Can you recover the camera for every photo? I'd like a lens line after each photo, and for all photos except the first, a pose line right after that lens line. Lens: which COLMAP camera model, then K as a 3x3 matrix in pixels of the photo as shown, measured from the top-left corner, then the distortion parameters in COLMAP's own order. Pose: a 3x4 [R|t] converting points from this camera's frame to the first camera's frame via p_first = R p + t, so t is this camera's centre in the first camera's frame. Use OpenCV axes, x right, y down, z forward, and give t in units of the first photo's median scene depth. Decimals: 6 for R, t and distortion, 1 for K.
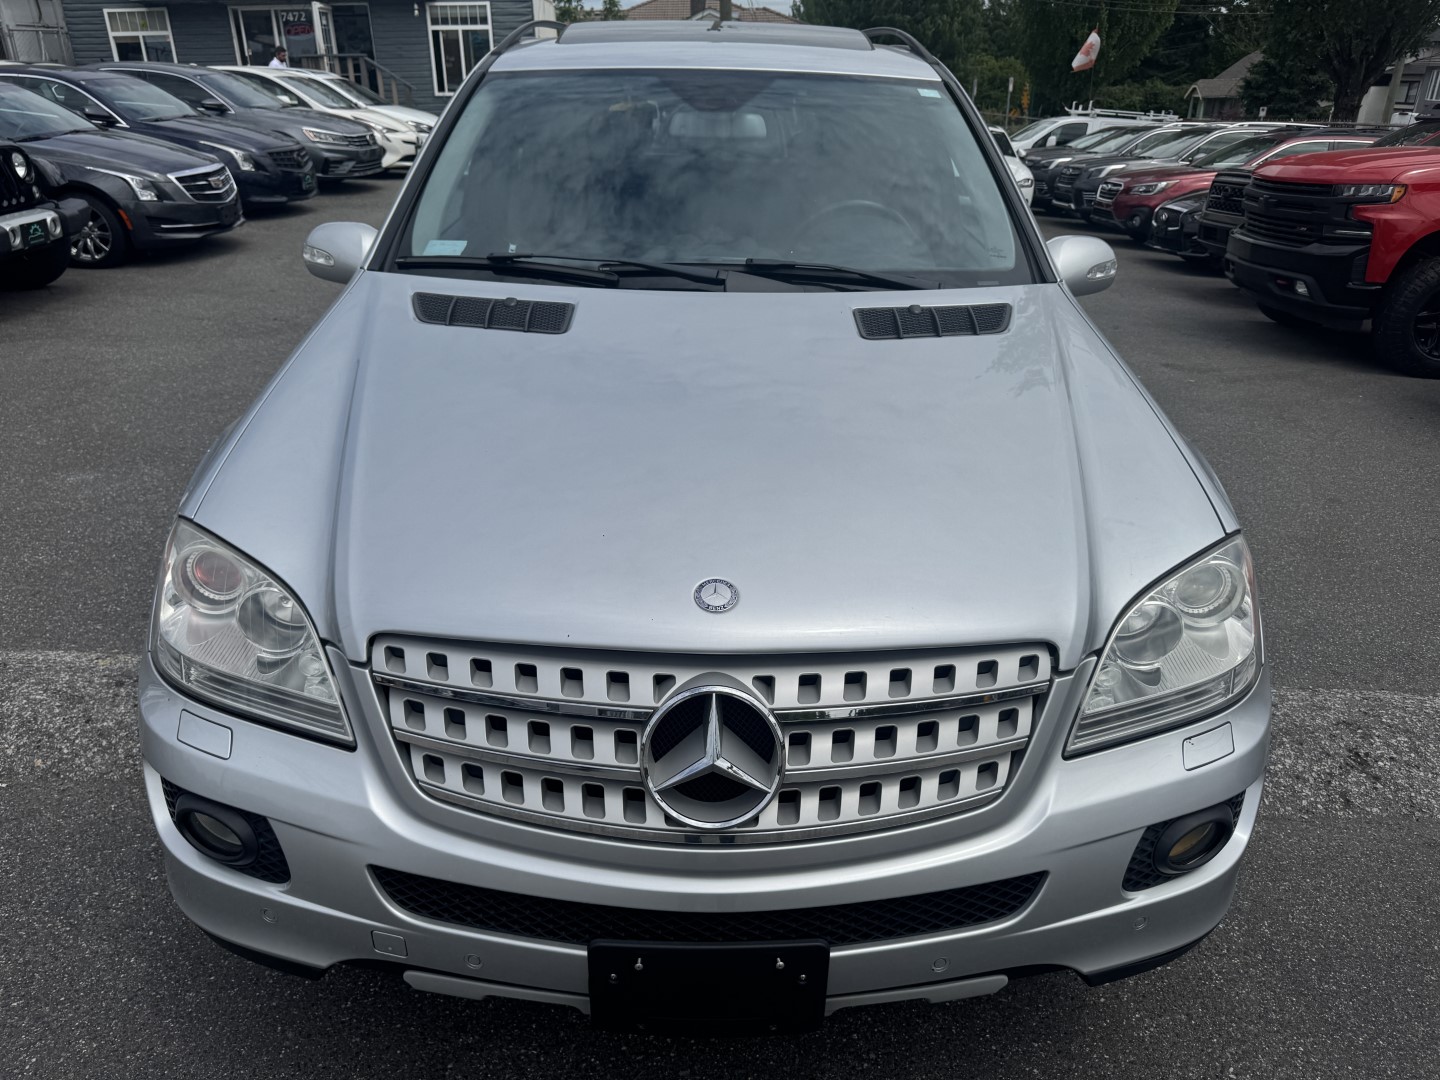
lens RADIAL K [[1031.8, 0, 720.0], [0, 1031.8, 540.0], [0, 0, 1]] dist [0.068449, -0.065263]
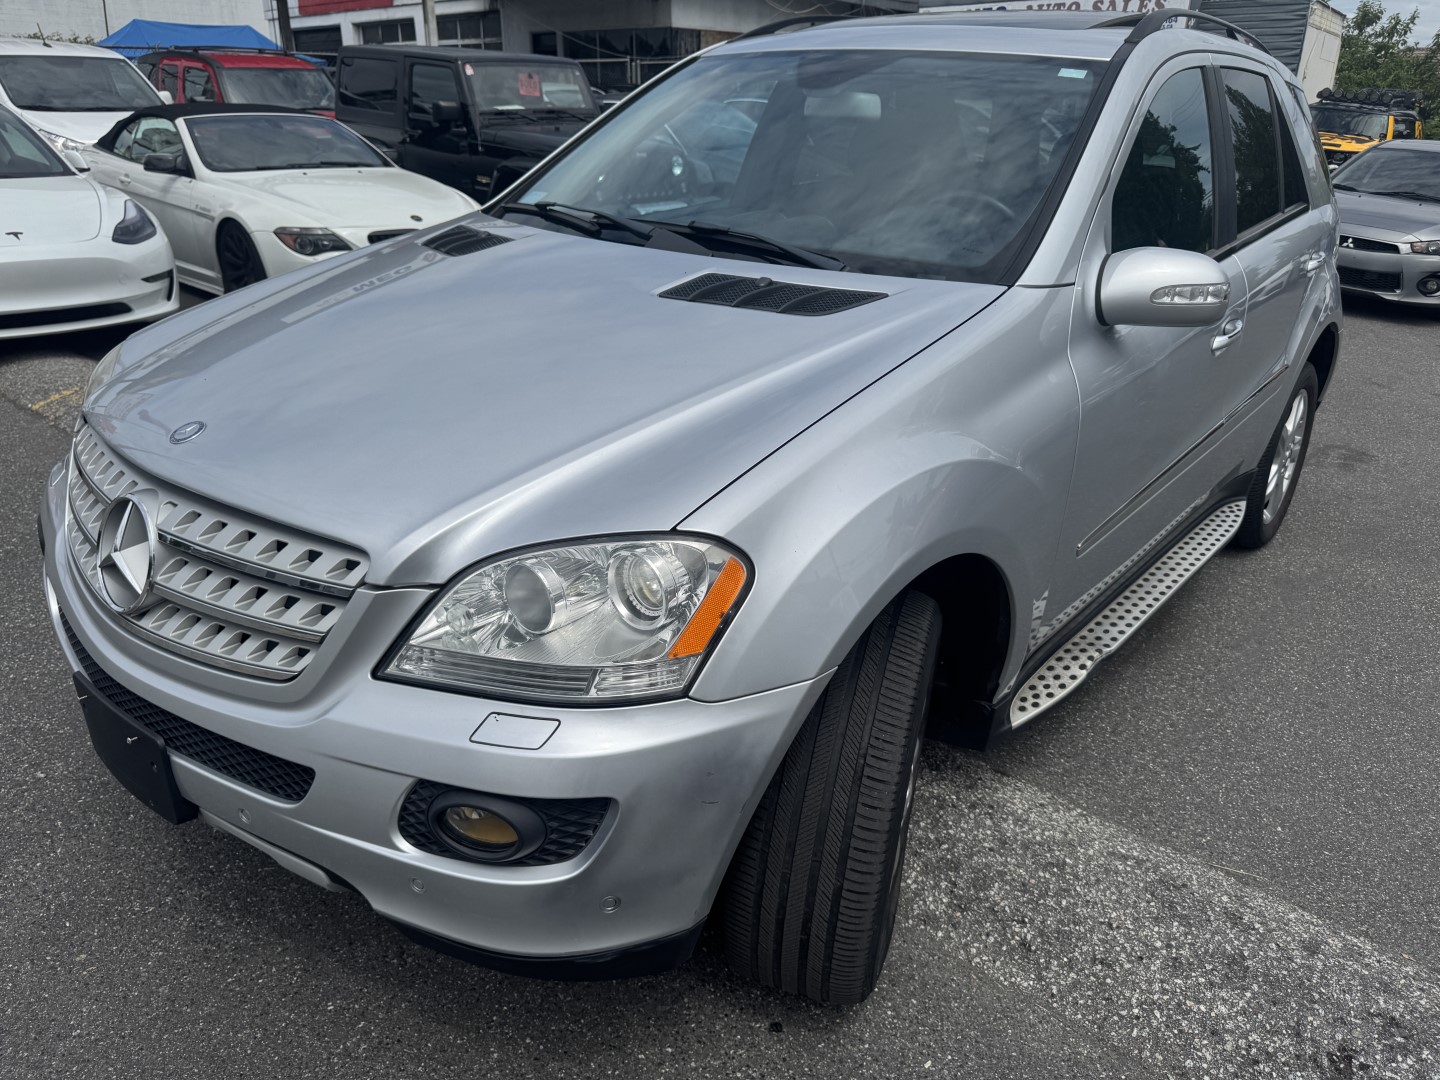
lens RADIAL K [[1031.8, 0, 720.0], [0, 1031.8, 540.0], [0, 0, 1]] dist [0.068449, -0.065263]
pose [[0.763248, 0.258955, -0.591941, 0.723170], [-0.279092, 0.958424, 0.059419, -0.041844], [0.582718, 0.119855, 0.803788, 0.242763]]
